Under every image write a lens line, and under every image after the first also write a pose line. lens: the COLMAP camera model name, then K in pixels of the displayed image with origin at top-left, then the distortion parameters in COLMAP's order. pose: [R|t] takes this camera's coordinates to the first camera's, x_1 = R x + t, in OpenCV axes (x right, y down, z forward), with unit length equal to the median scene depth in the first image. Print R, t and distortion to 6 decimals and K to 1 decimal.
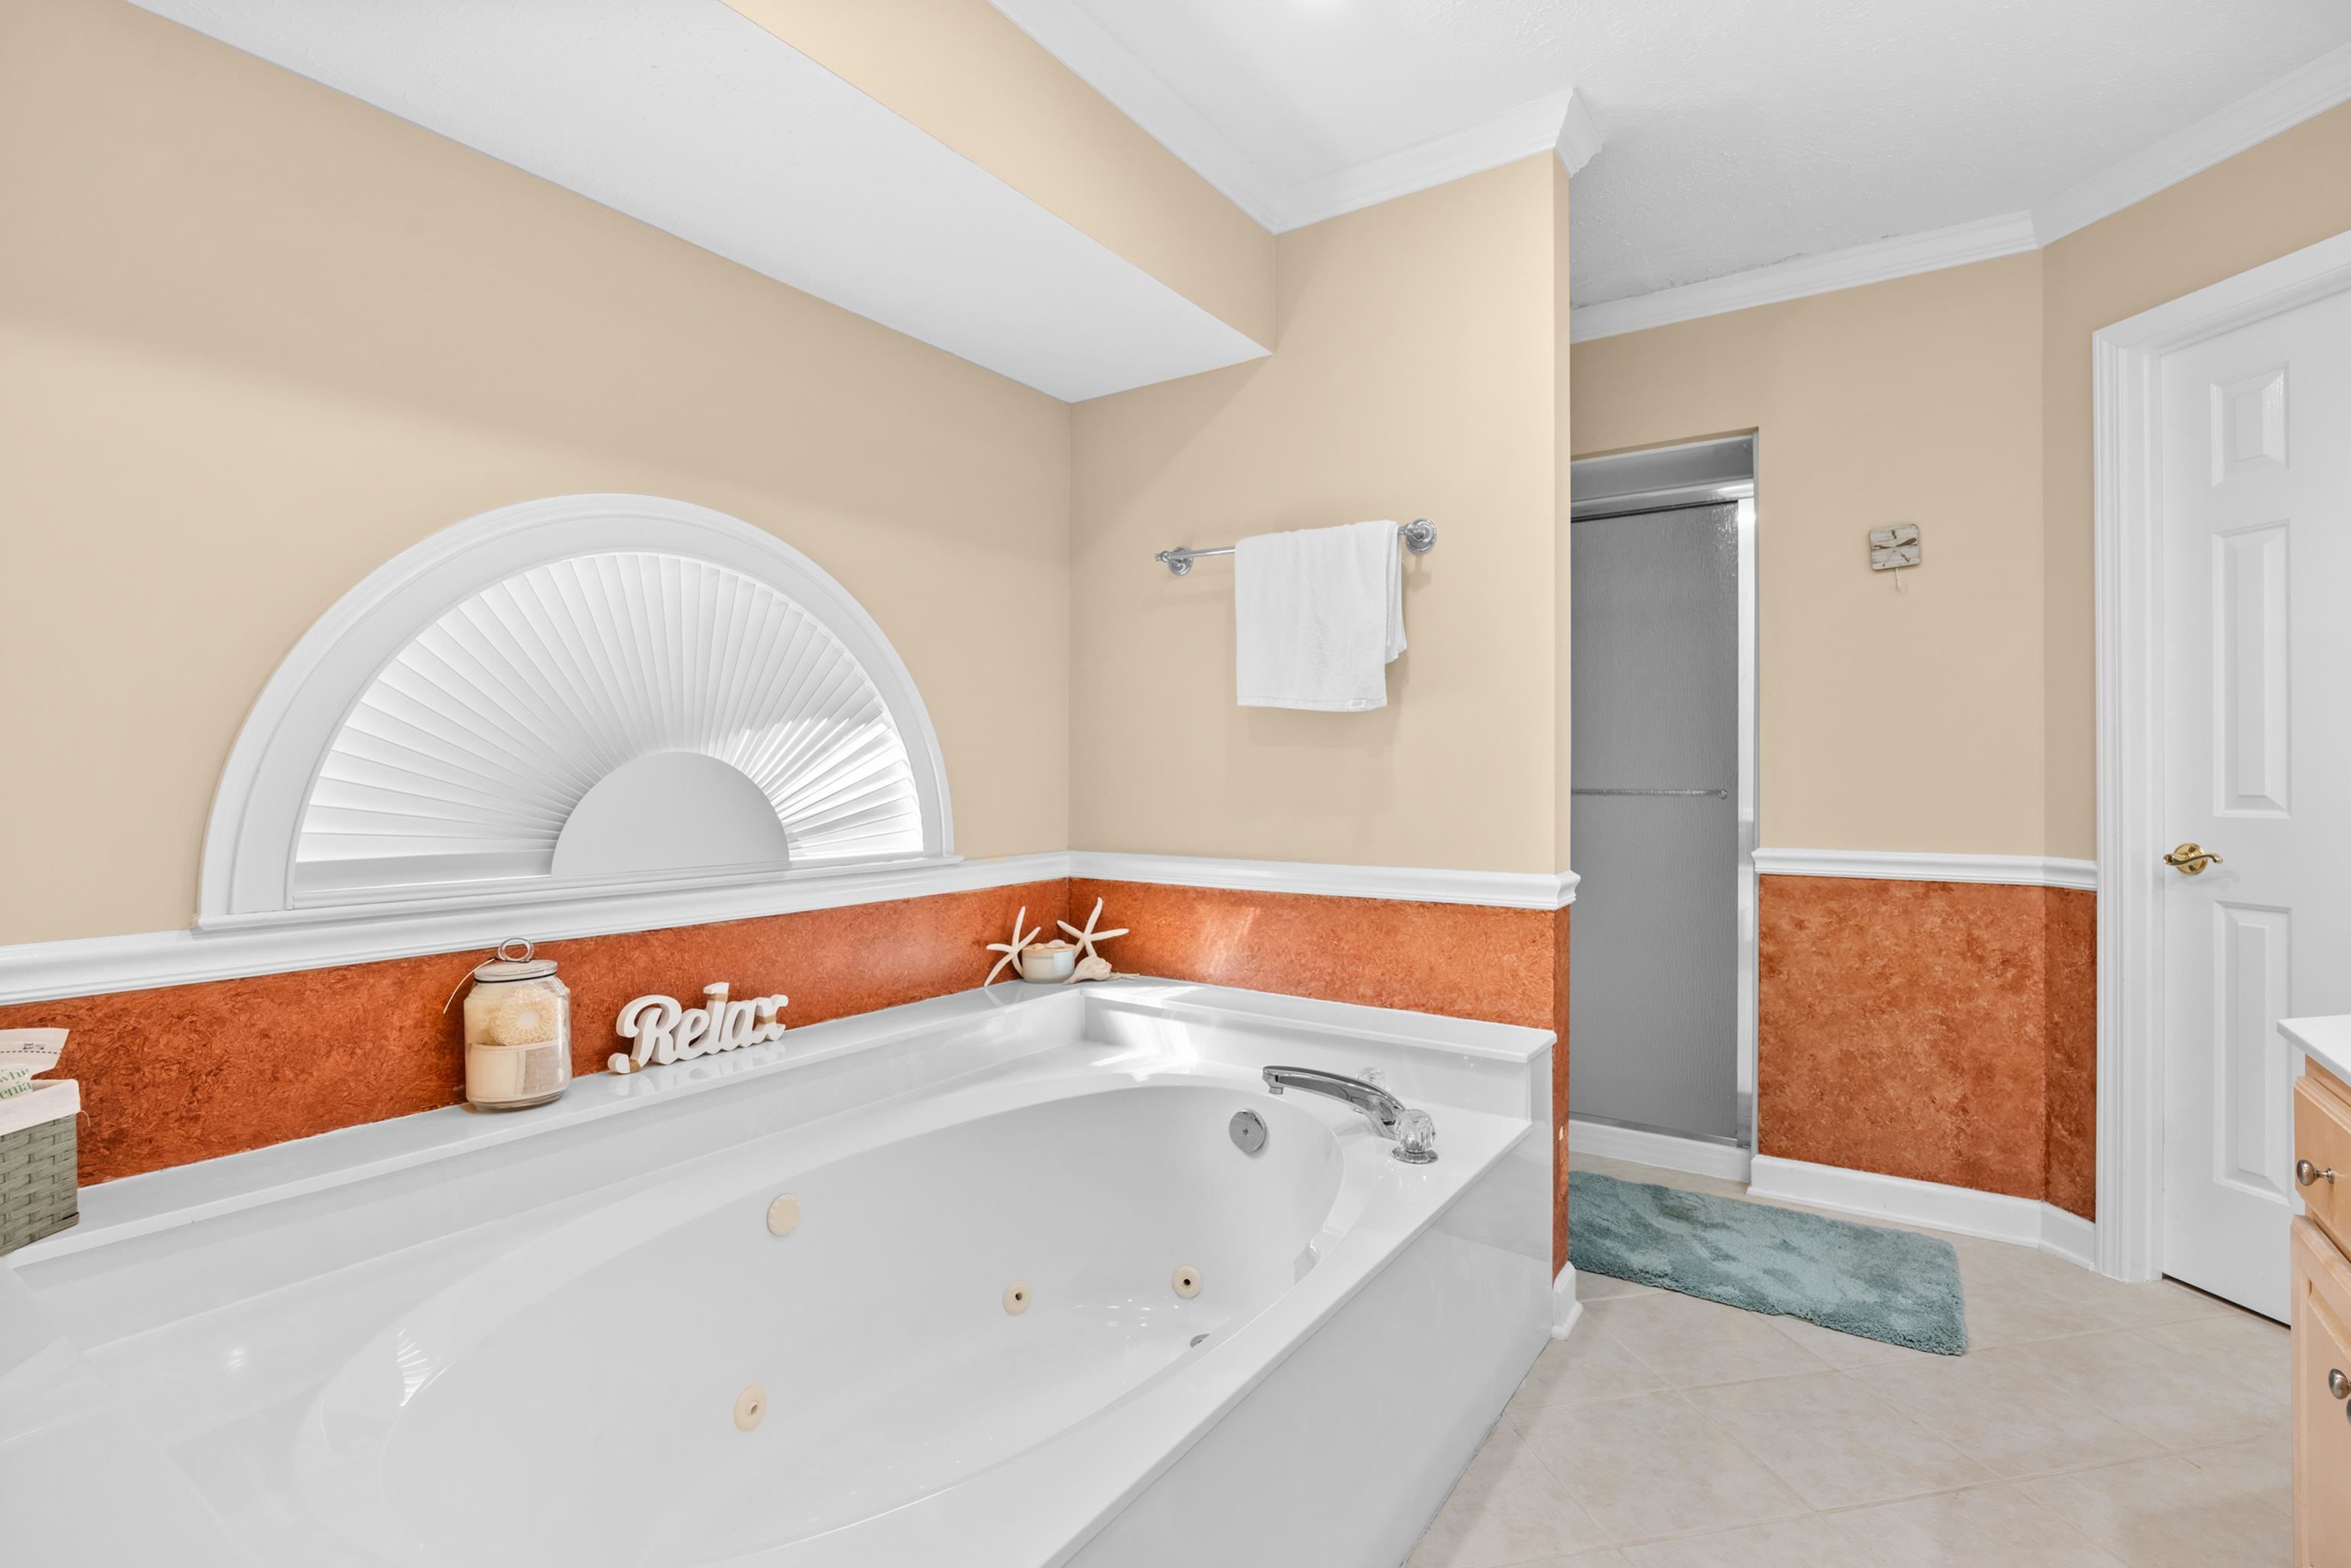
lens RADIAL K [[1116.9, 0, 1186.2], [0, 1116.9, 779.0], [0, 0, 1]] dist [-0.010563, 0.000167]
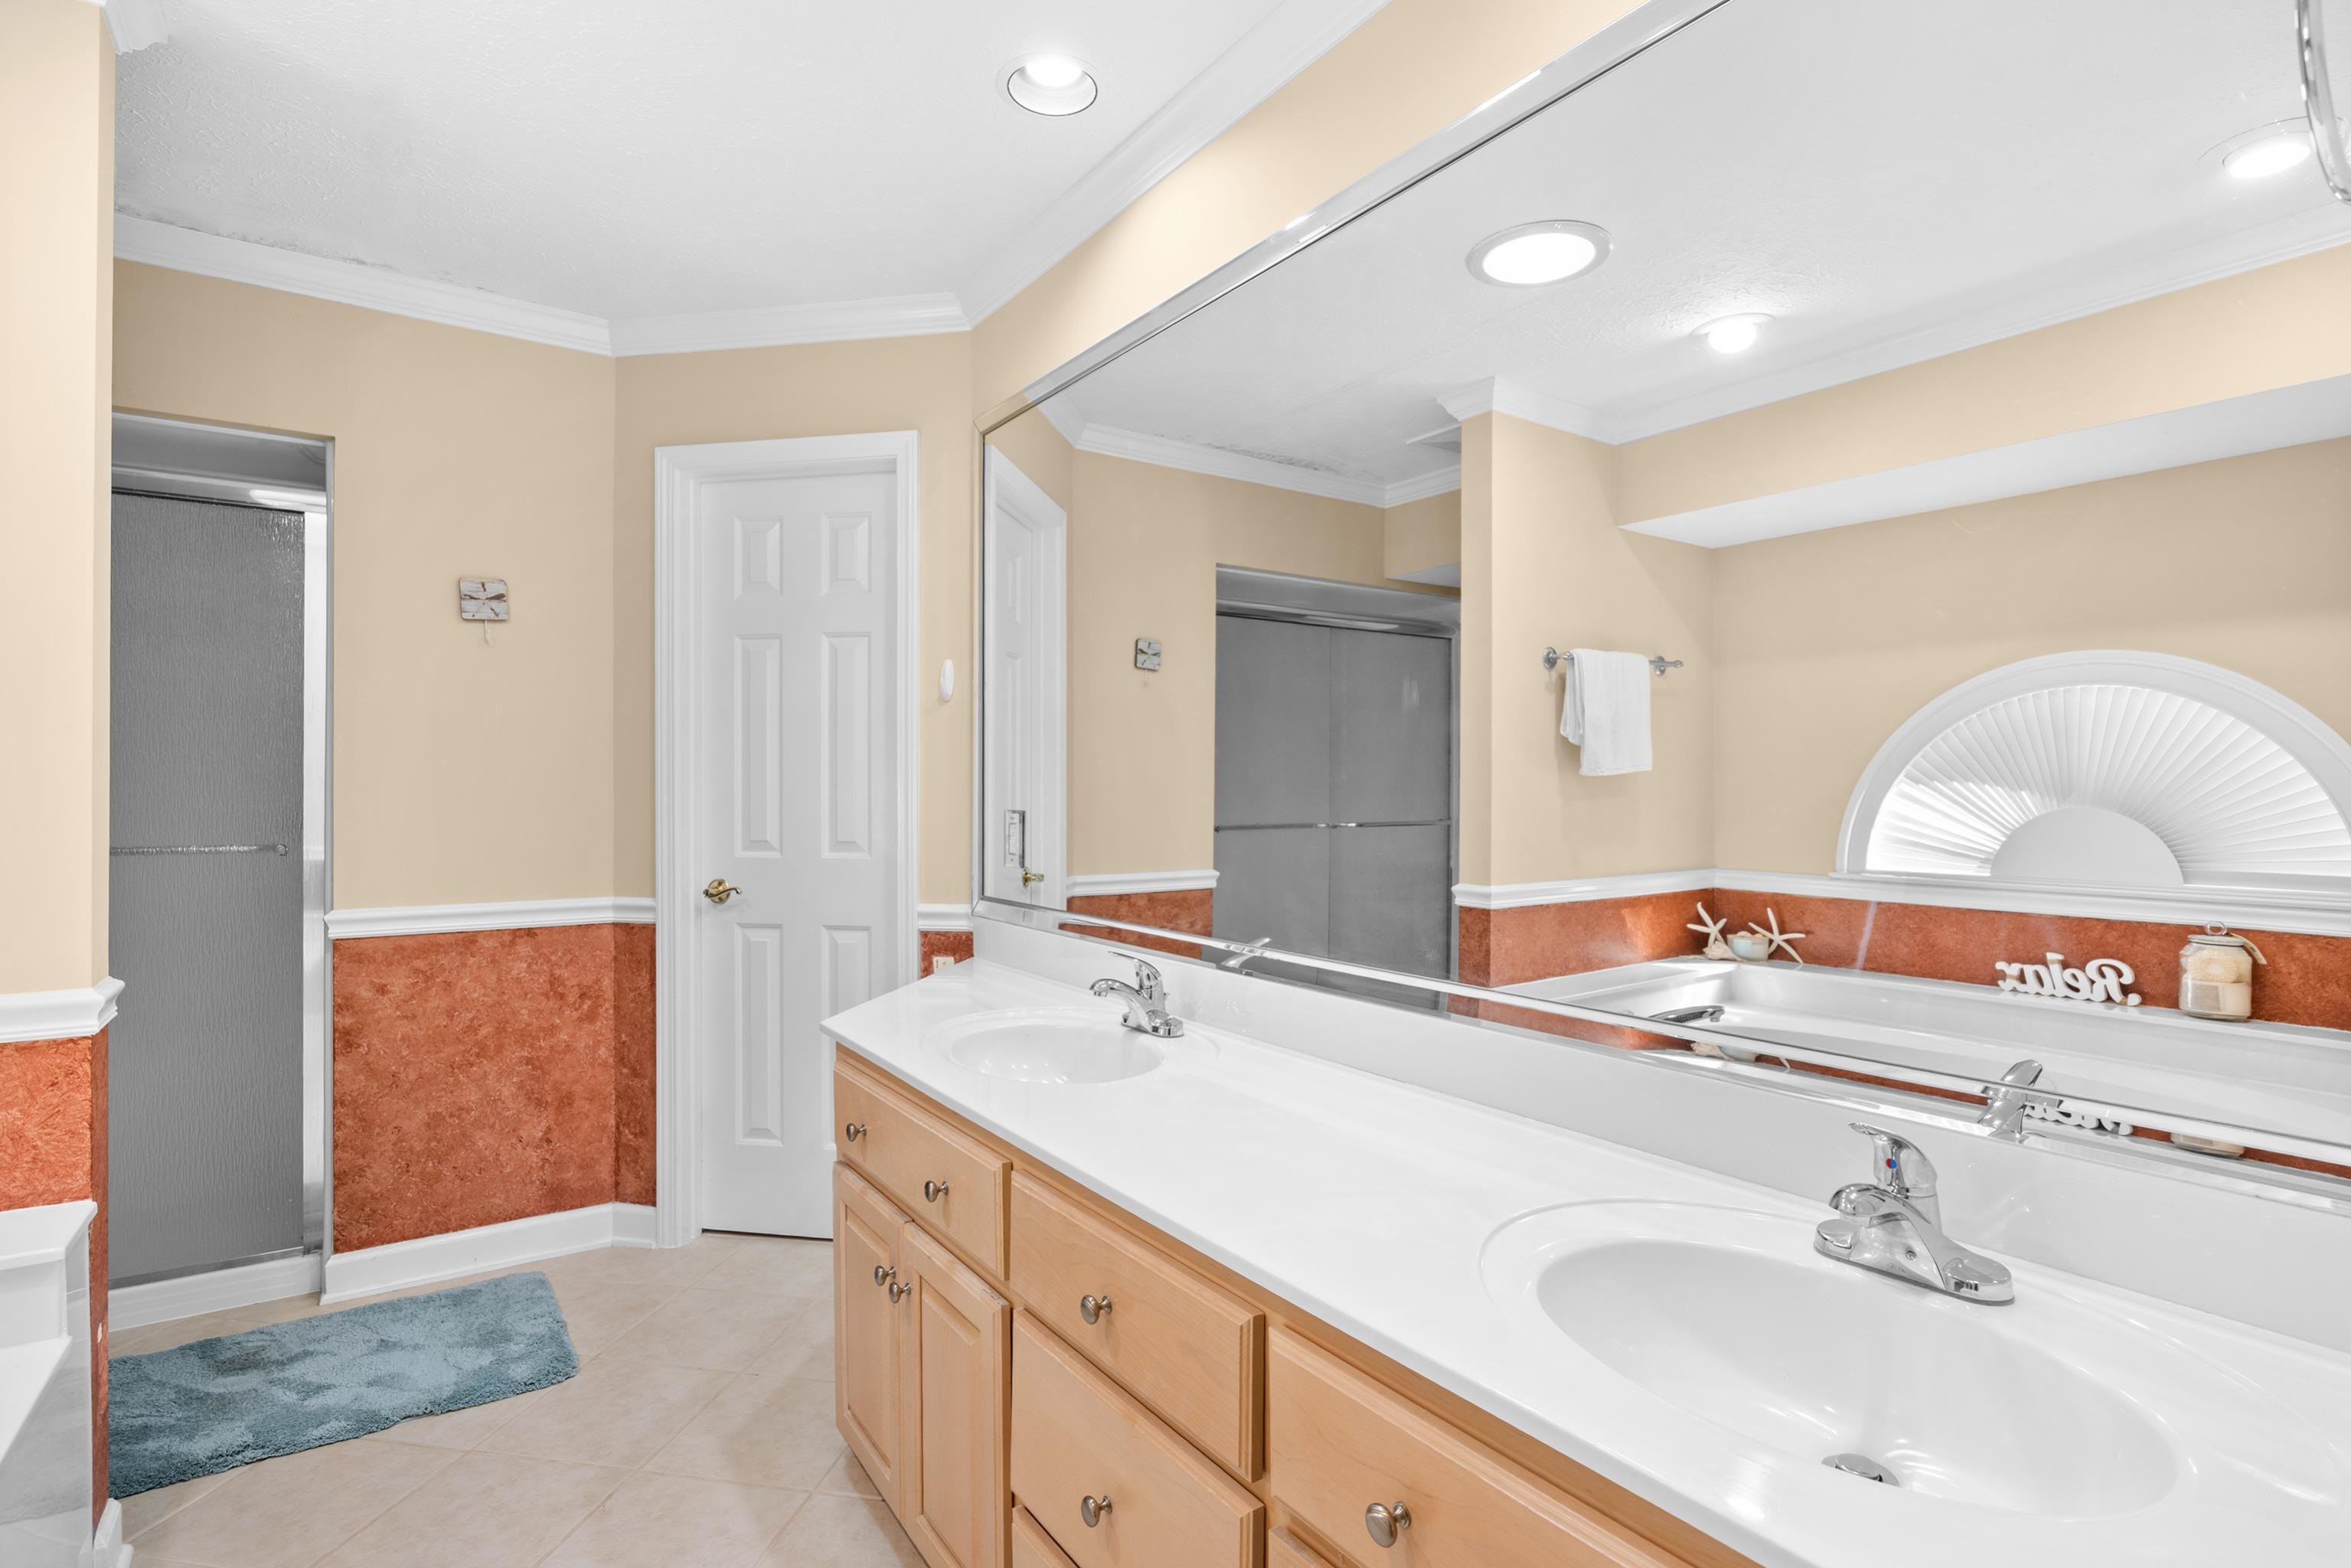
lens RADIAL K [[1116.9, 0, 1189.5], [0, 1116.9, 790.1], [0, 0, 1]] dist [-0.010563, 0.000167]
pose [[0.354211, 0.004258, 0.935156, -0.083810], [-0.004148, 0.999987, -0.002982, -0.039521], [-0.935156, -0.002823, 0.354224, 0.051810]]
